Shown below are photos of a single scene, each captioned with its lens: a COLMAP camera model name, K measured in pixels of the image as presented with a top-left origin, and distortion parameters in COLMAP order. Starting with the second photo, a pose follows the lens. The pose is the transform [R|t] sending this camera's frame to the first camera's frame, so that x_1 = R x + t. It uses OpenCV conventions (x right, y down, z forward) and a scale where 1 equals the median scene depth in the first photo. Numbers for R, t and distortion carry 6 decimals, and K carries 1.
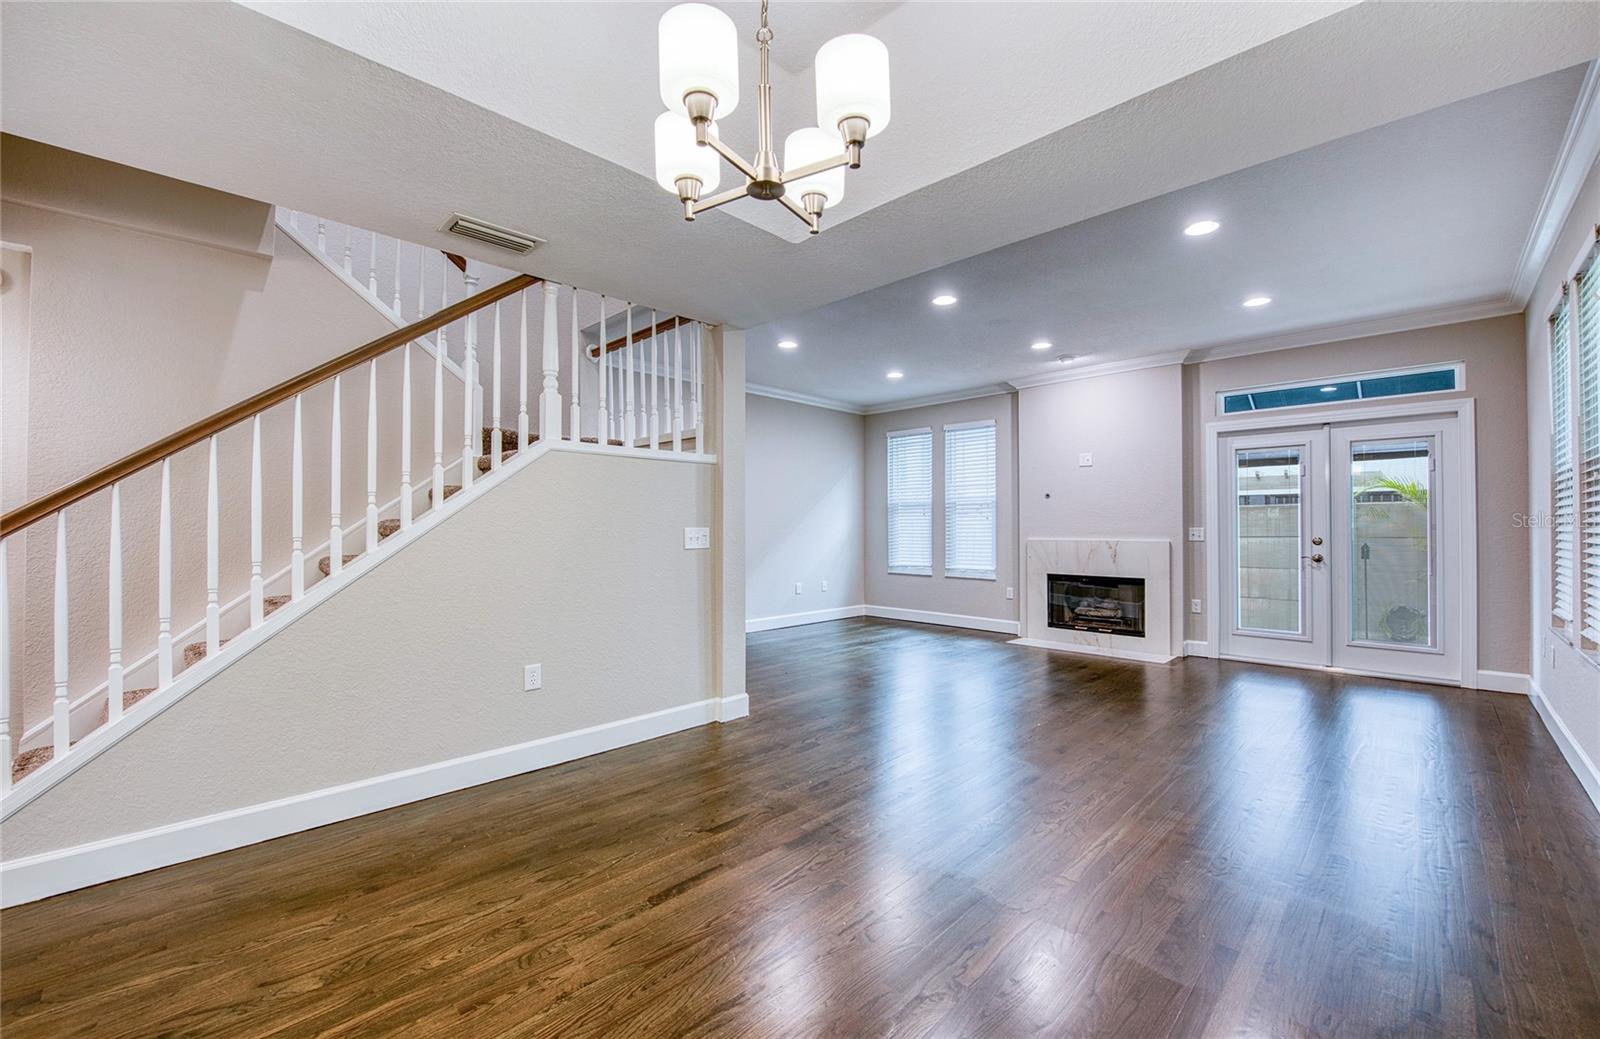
lens RADIAL K [[632.8, 0, 803.2], [0, 632.8, 521.2], [0, 0, 1]] dist [-0.017329, -0.001260]
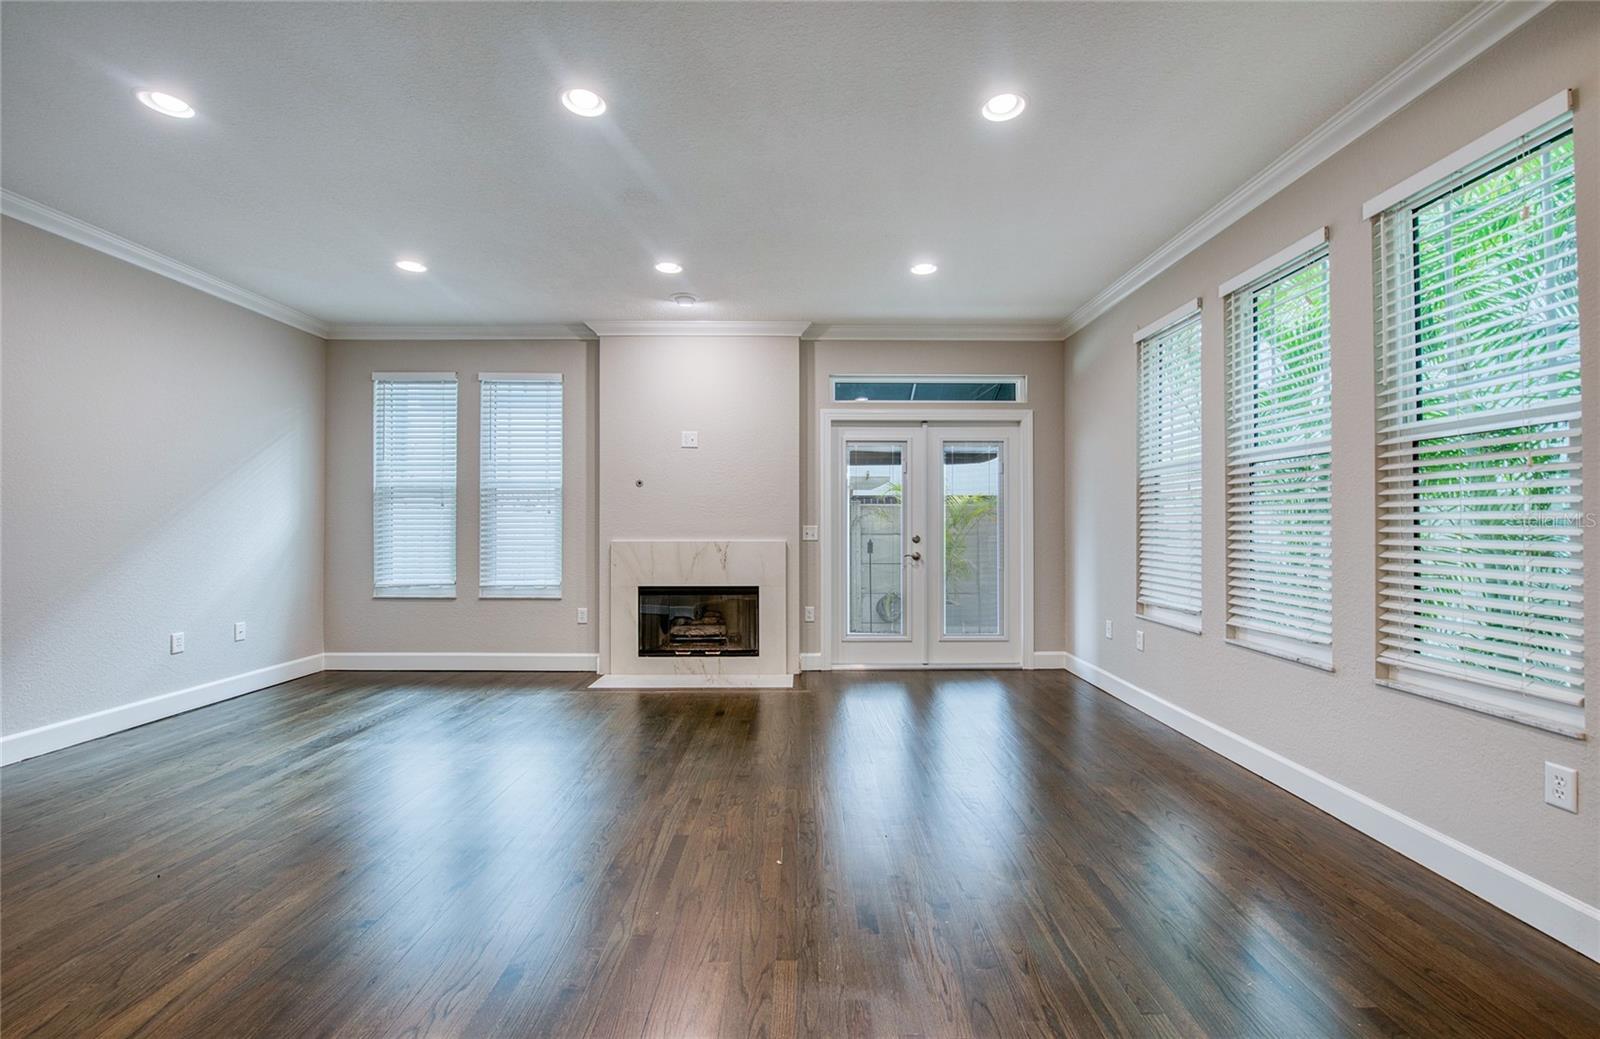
lens RADIAL K [[632.8, 0, 812.7], [0, 632.8, 519.4], [0, 0, 1]] dist [-0.017329, -0.001260]
pose [[0.696408, 0.007616, 0.717606, -0.012474], [-0.007791, 0.999965, -0.003051, 0.004463], [-0.717604, -0.003466, 0.696443, 0.380140]]
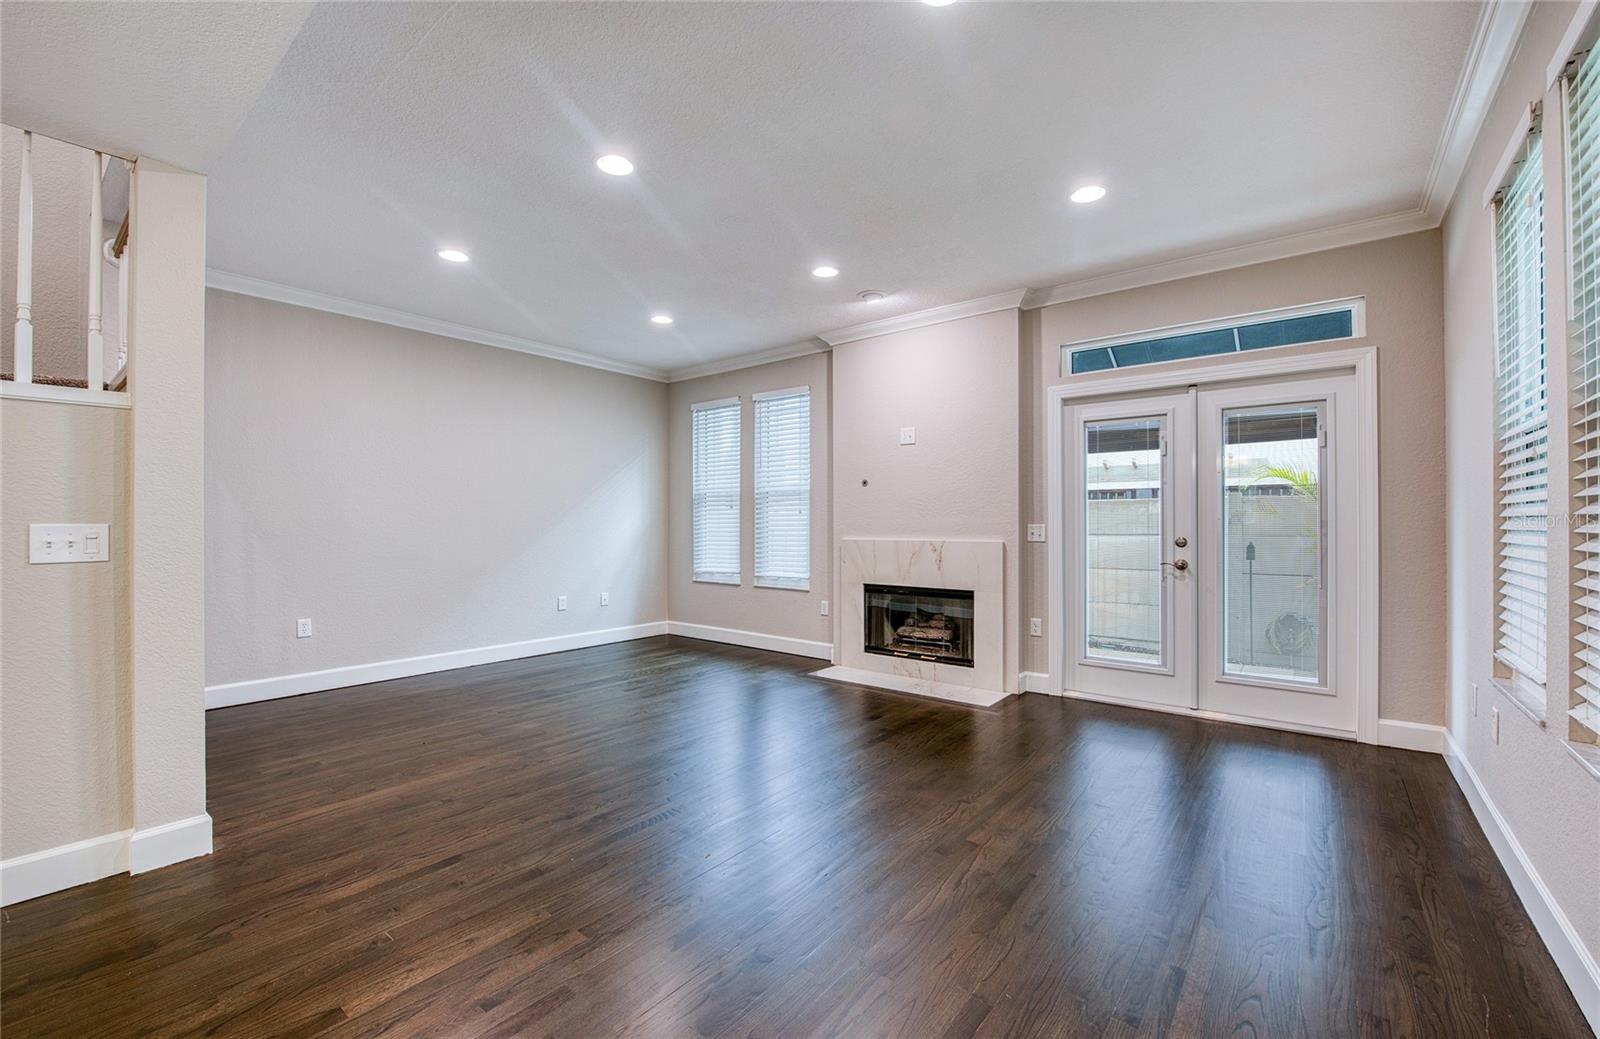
lens RADIAL K [[656.9, 0, 788.6], [0, 656.9, 521.8], [0, 0, 1]] dist [-0.014925, -0.002698]
pose [[0.994304, 0.000377, 0.106577, 0.245245], [-0.001073, 0.999978, 0.006477, 0.002819], [-0.106573, -0.006554, 0.994283, 0.244985]]
